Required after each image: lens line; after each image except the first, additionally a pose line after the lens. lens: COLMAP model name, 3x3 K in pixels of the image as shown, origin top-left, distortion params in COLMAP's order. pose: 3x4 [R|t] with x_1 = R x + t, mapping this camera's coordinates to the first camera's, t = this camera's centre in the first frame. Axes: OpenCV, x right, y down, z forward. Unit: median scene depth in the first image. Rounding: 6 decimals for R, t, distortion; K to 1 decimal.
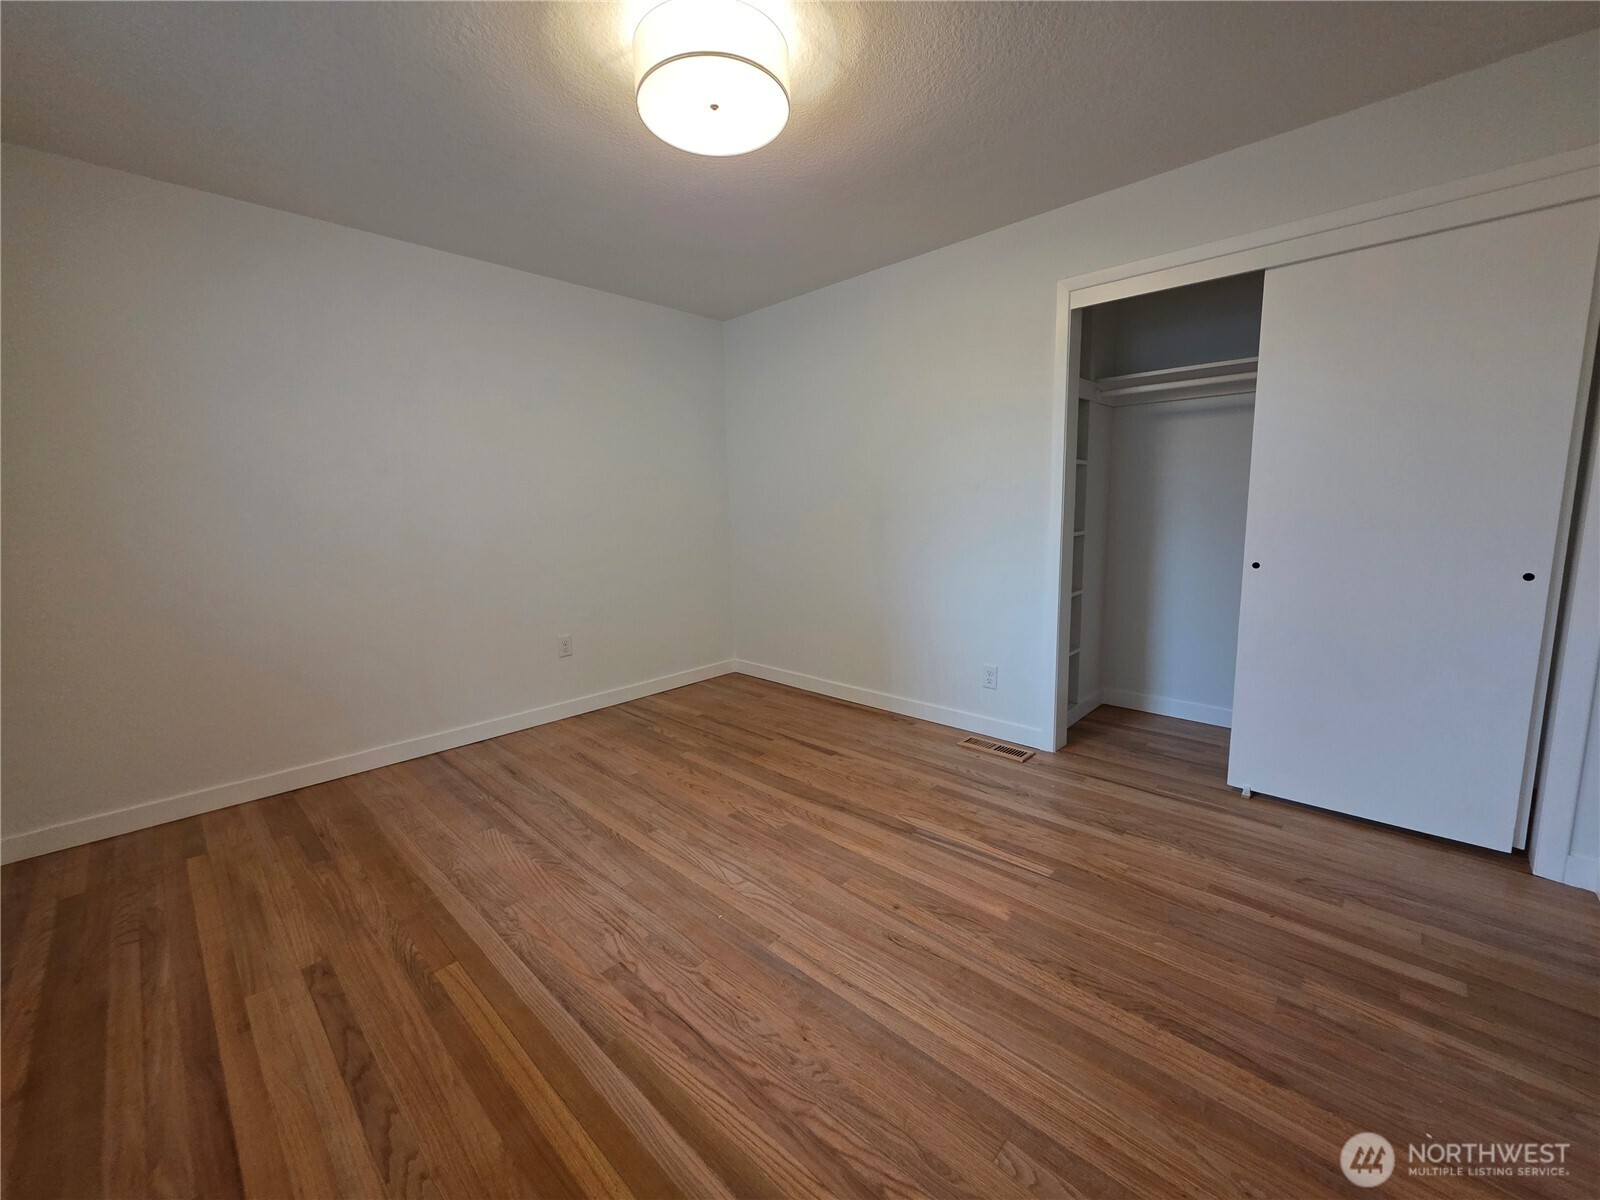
lens RADIAL K [[637.4, 0, 806.6], [0, 637.4, 585.6], [0, 0, 1]] dist [0.002071, -0.000602]
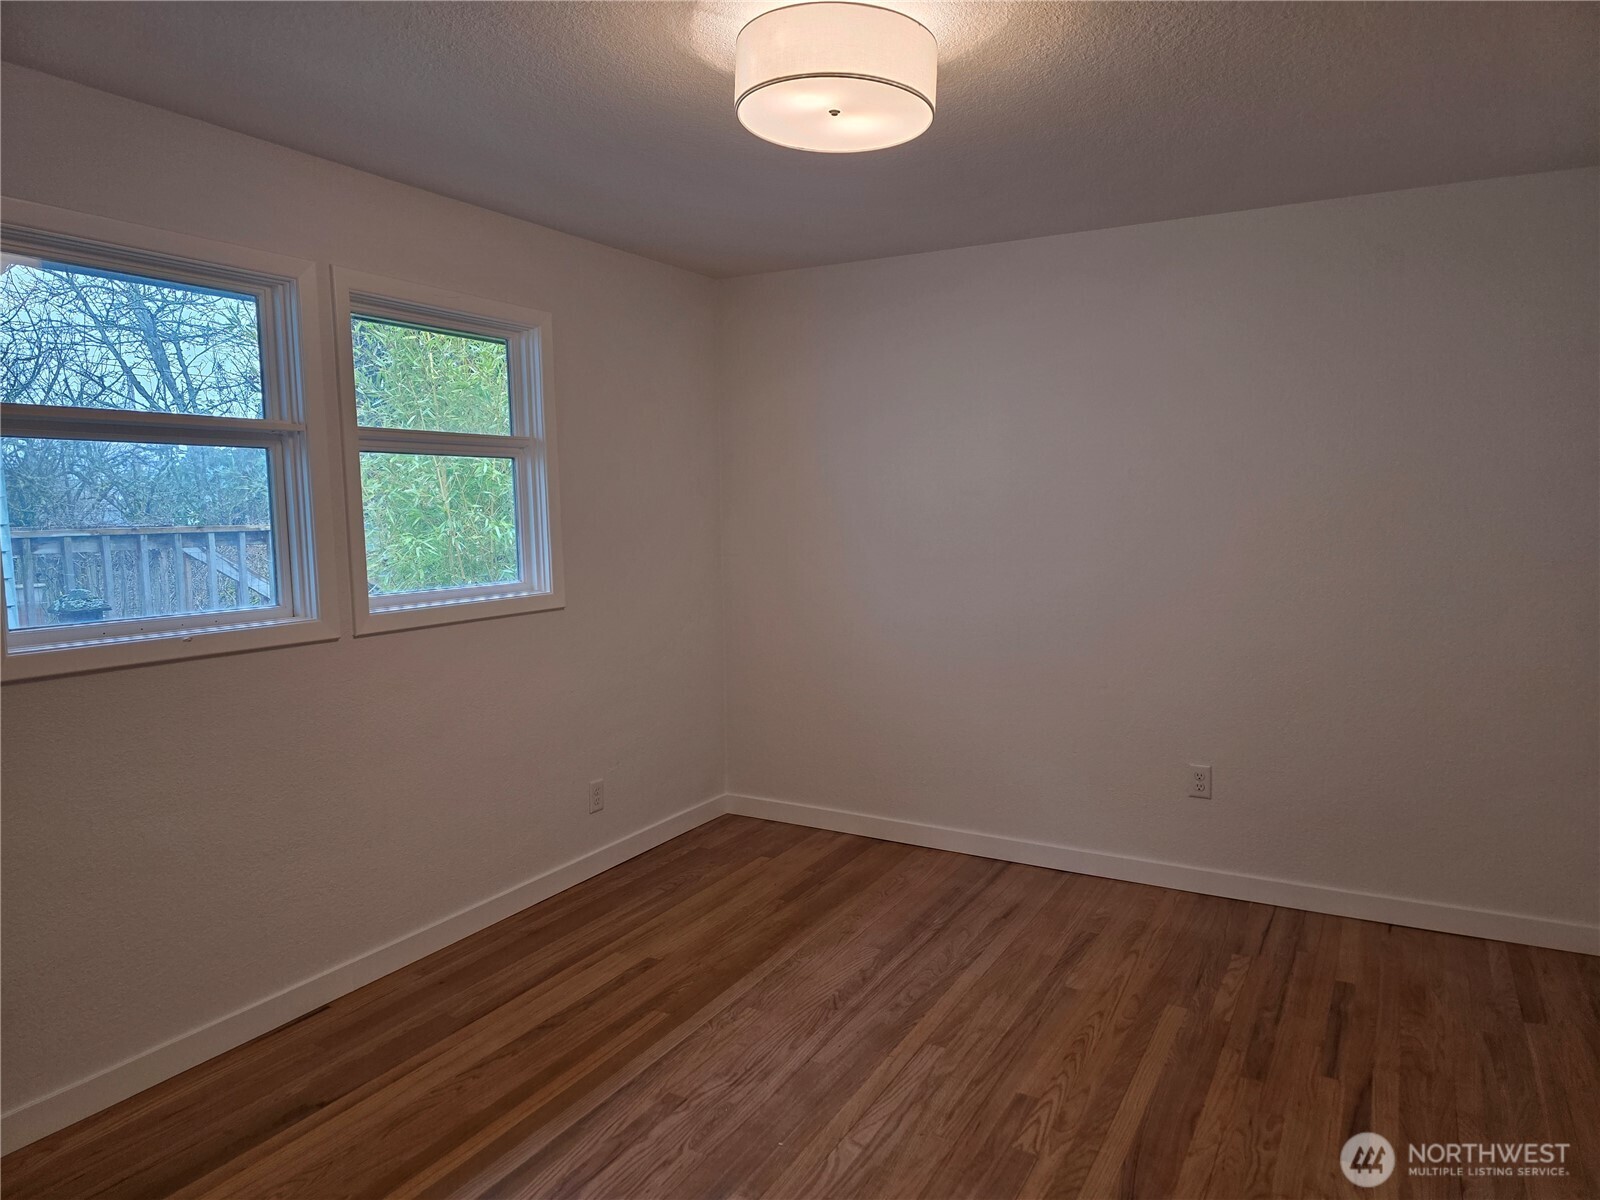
lens RADIAL K [[1067.9, 0, 803.0], [0, 1067.9, 606.4], [0, 0, 1]] dist [0.070385, -0.061901]
pose [[0.248370, 0.116448, -0.961640, 0.820991], [-0.118230, 0.988970, 0.089222, -0.193852], [0.961423, 0.091535, 0.259398, 0.479877]]
